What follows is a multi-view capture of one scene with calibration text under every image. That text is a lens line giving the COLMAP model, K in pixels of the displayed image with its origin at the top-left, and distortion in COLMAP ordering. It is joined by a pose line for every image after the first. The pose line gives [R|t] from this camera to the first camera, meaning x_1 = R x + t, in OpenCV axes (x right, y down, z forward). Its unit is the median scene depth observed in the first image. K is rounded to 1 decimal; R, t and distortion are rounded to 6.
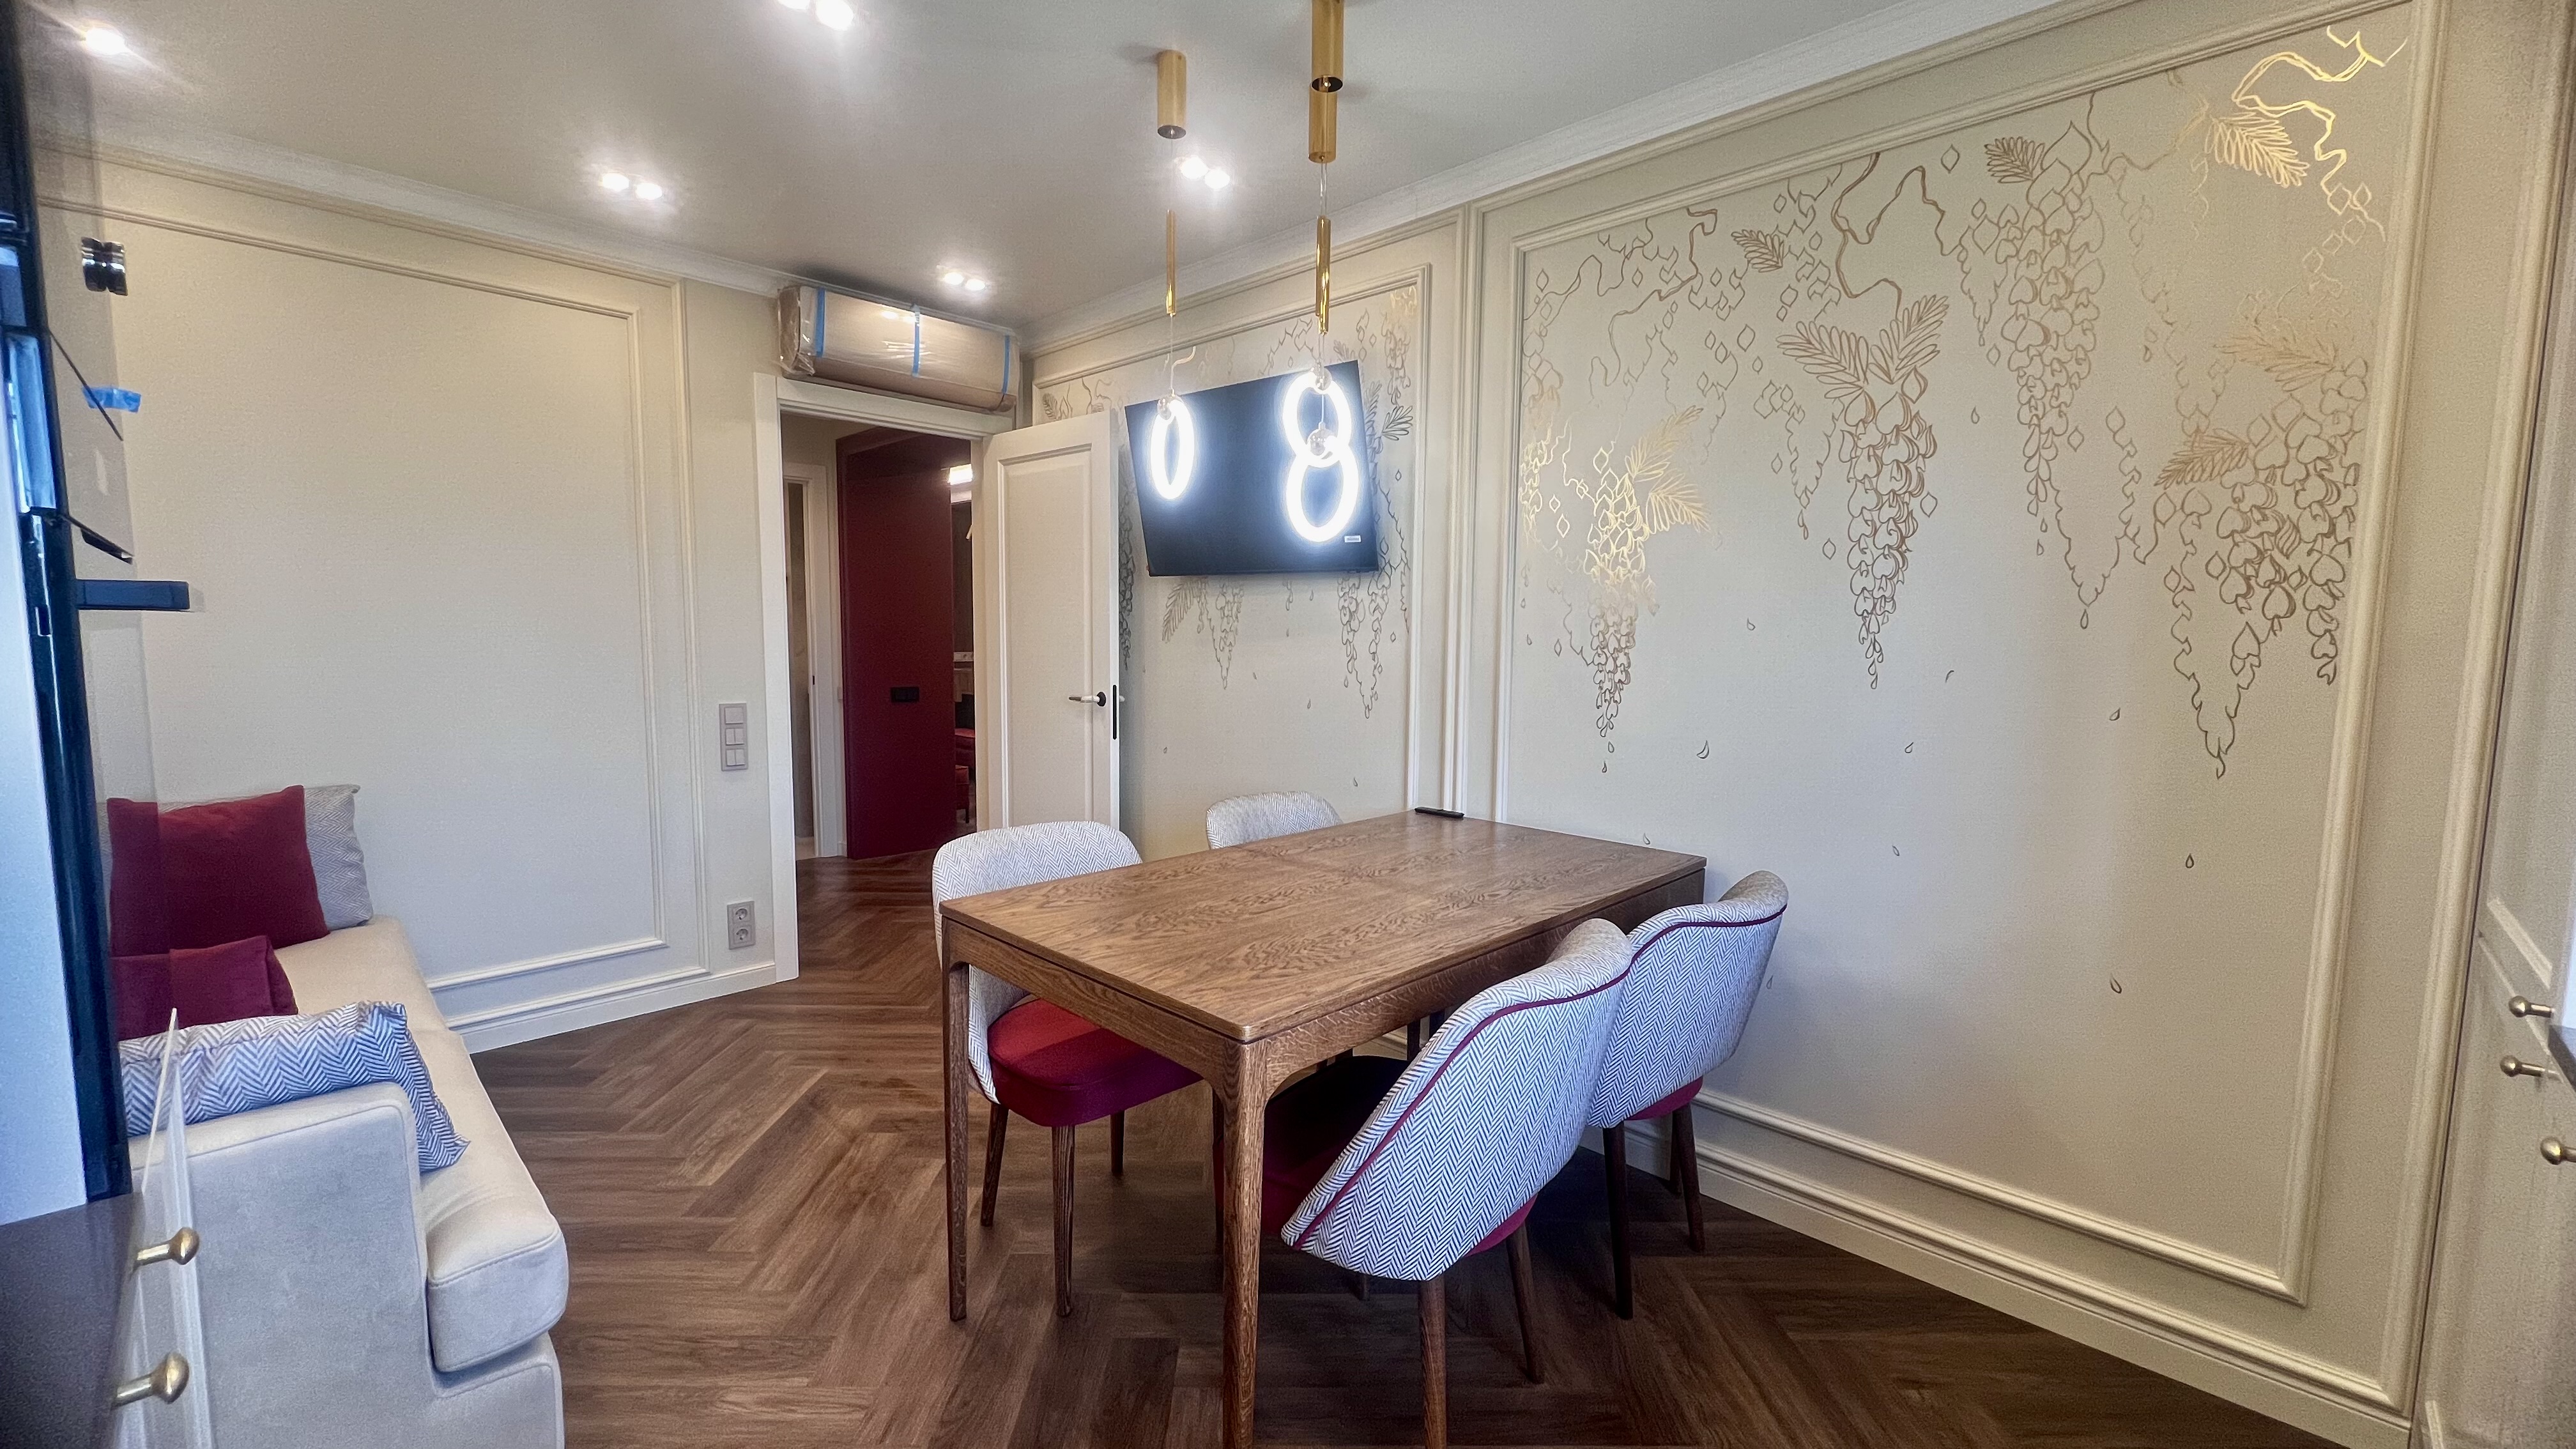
lens RADIAL K [[1025.5, 0, 1293.2], [0, 1025.5, 729.6], [0, 0, 1]] dist [-0.003119, 0.000434]
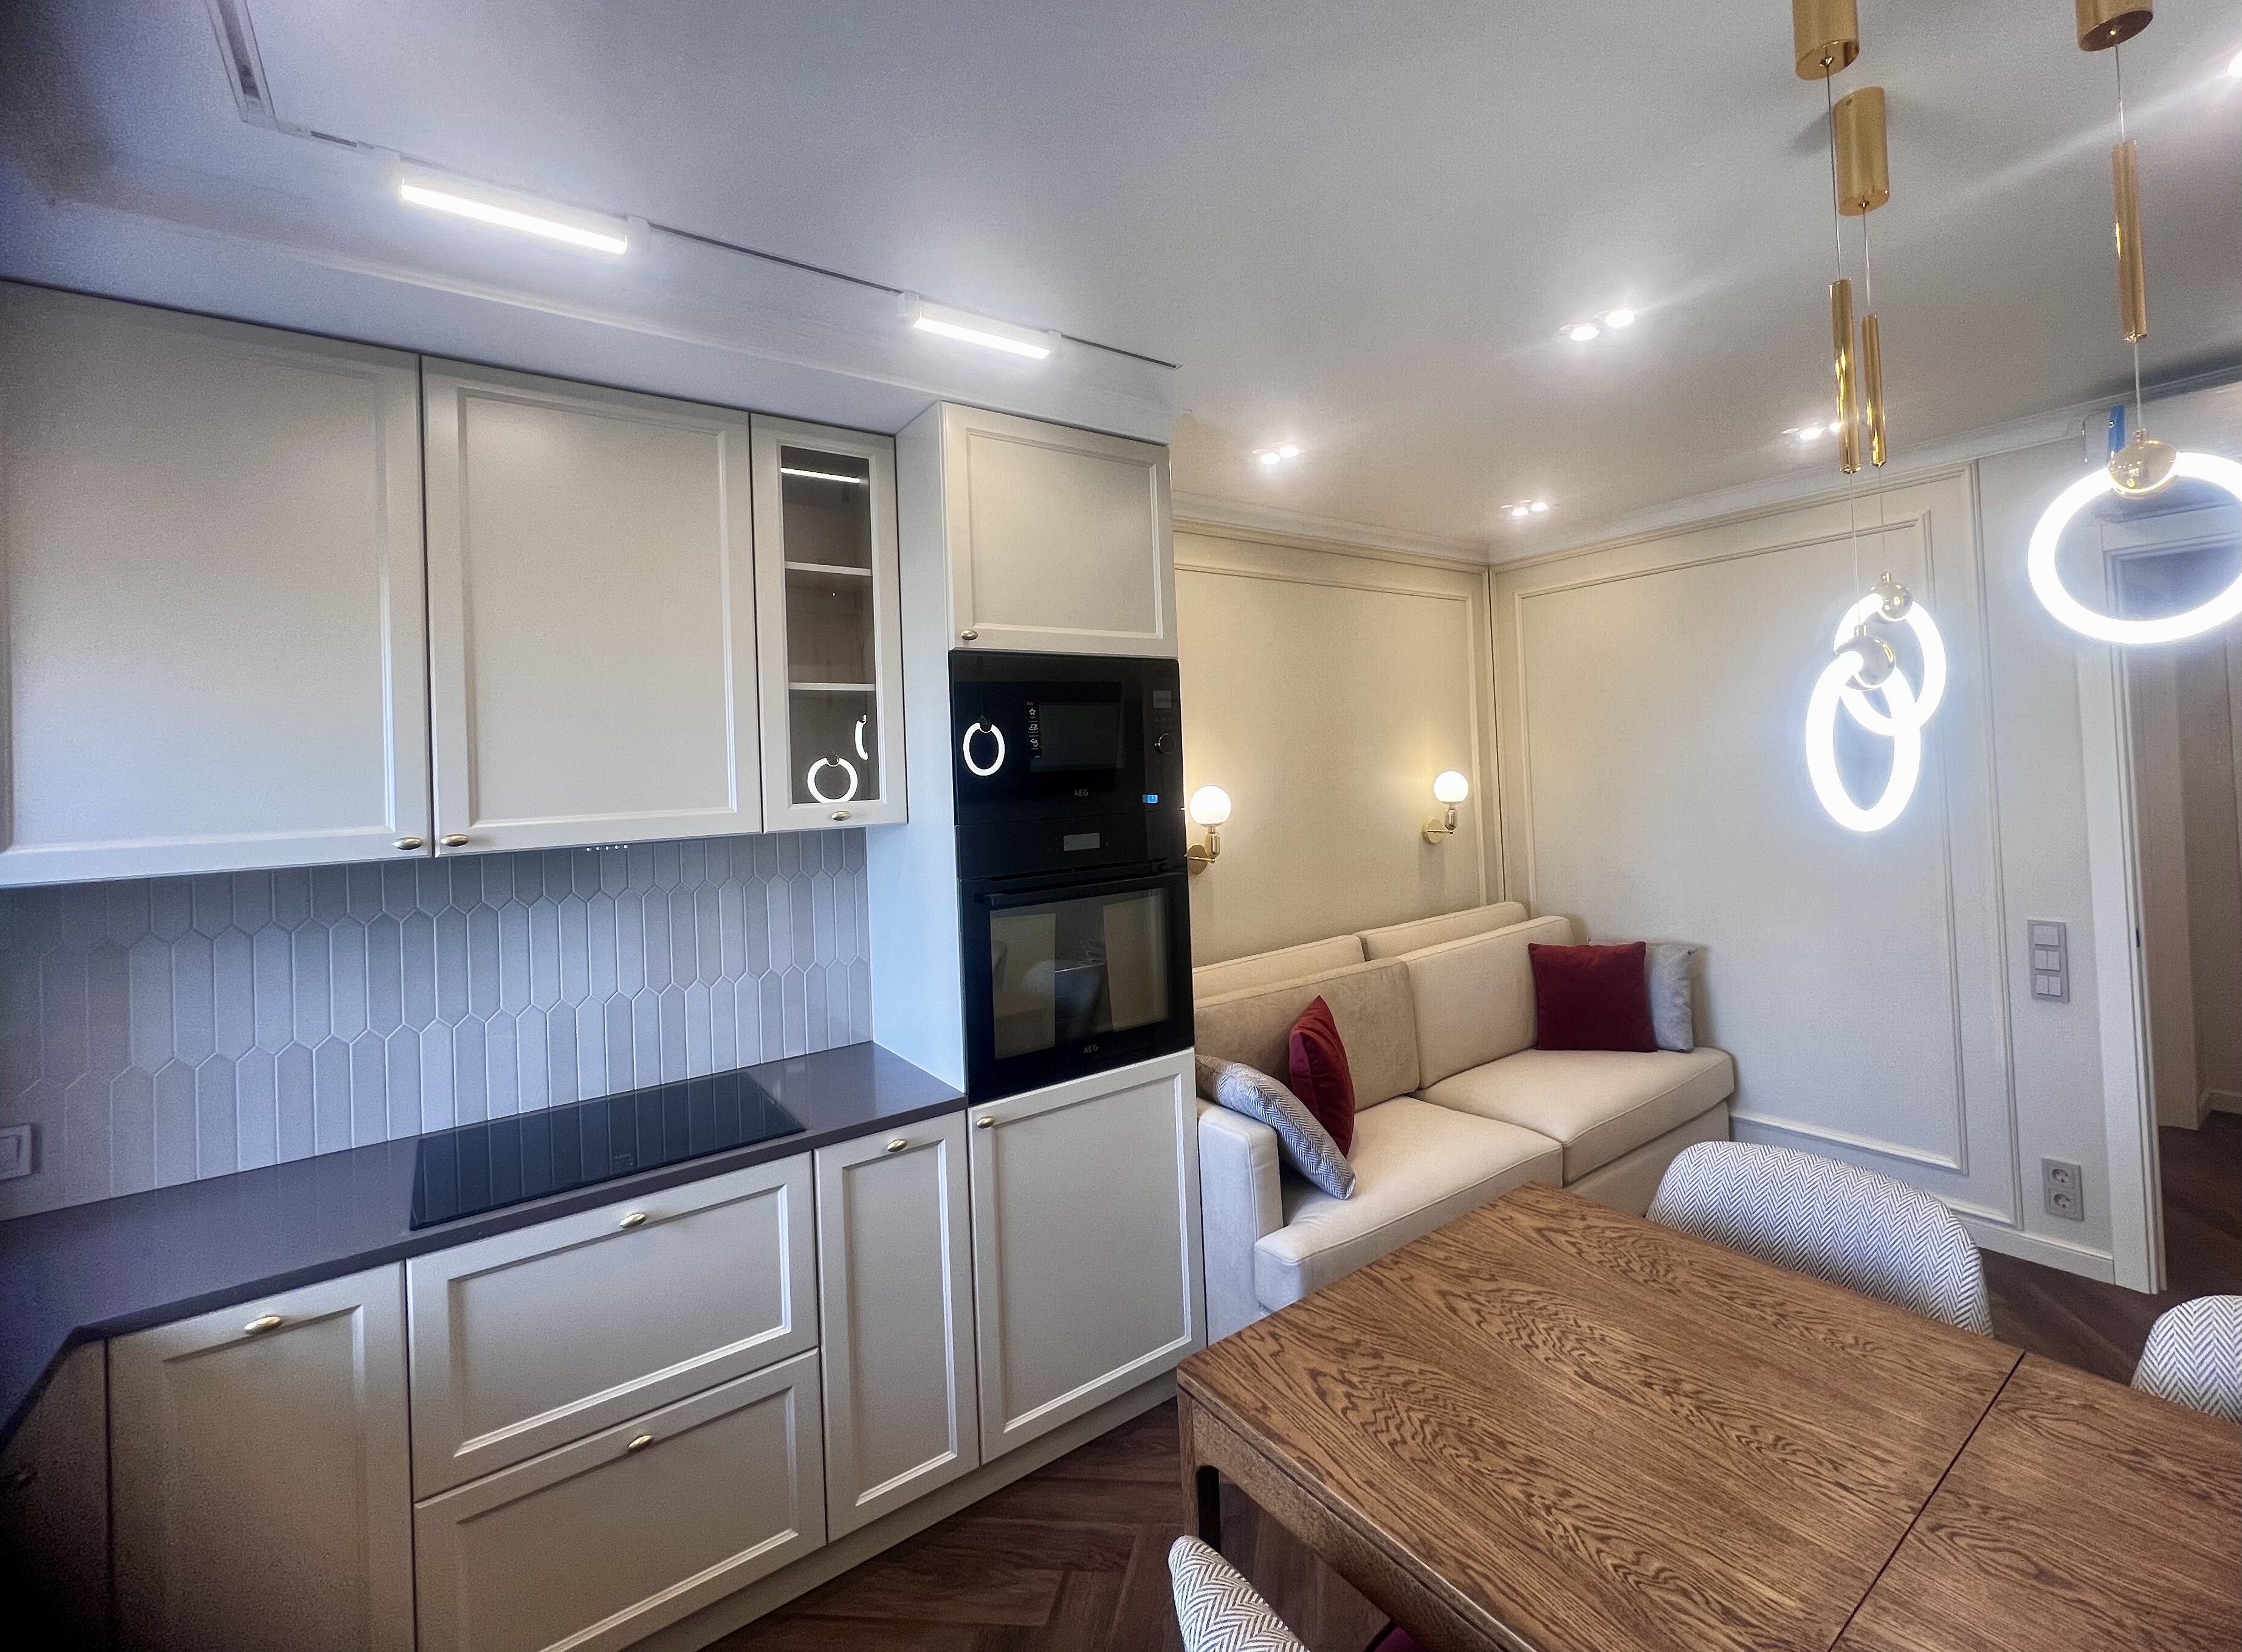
lens RADIAL K [[976.7, 0, 1226.1], [0, 976.7, 745.6], [0, 0, 1]] dist [-0.002265, -0.000624]
pose [[-0.129438, -0.025441, -0.991261, 0.442482], [-0.053275, 0.998405, -0.018668, -0.152007], [0.990155, 0.050393, -0.130587, 0.534393]]
